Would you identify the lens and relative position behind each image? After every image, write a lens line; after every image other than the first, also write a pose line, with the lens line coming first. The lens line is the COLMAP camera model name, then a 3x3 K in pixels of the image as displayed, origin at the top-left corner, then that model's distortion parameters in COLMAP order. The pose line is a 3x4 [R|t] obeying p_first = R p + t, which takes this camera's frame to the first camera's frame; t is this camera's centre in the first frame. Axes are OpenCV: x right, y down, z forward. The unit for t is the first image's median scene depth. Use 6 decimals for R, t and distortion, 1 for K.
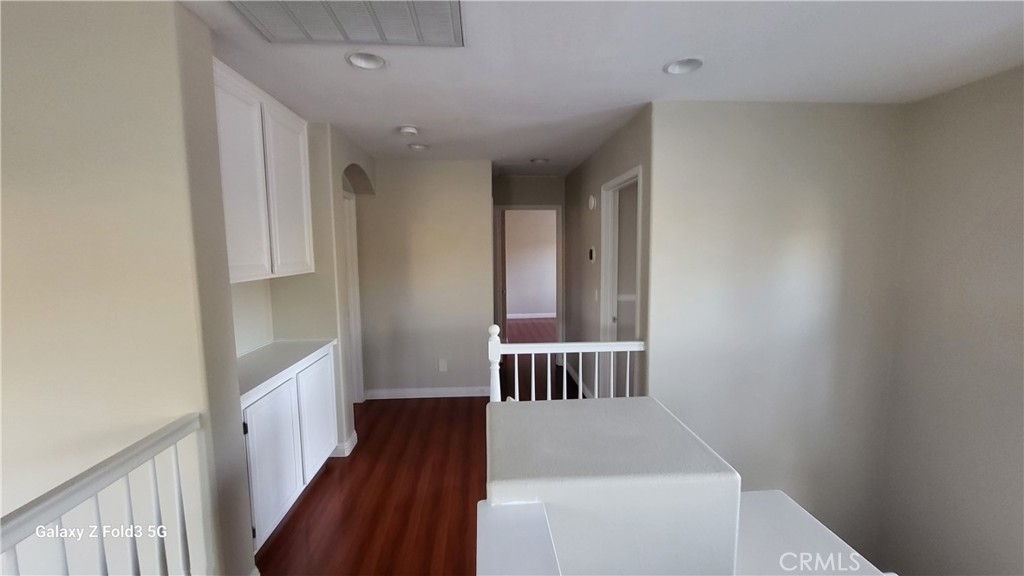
lens RADIAL K [[402.7, 0, 511.9], [0, 402.7, 288.0], [0, 0, 1]] dist [-0.000079, 0.000044]
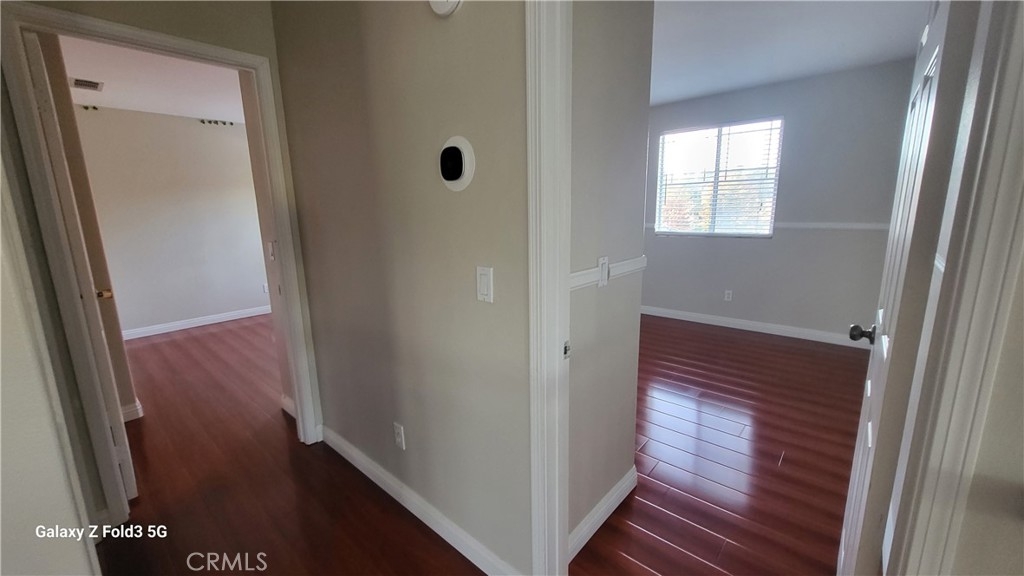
lens RADIAL K [[402.7, 0, 509.1], [0, 402.7, 286.4], [0, 0, 1]] dist [-0.000079, 0.000044]
pose [[0.714011, -0.138304, 0.686339, -0.004922], [0.079328, 0.989963, 0.116961, -0.008564], [-0.695626, -0.029065, 0.717816, 0.335418]]
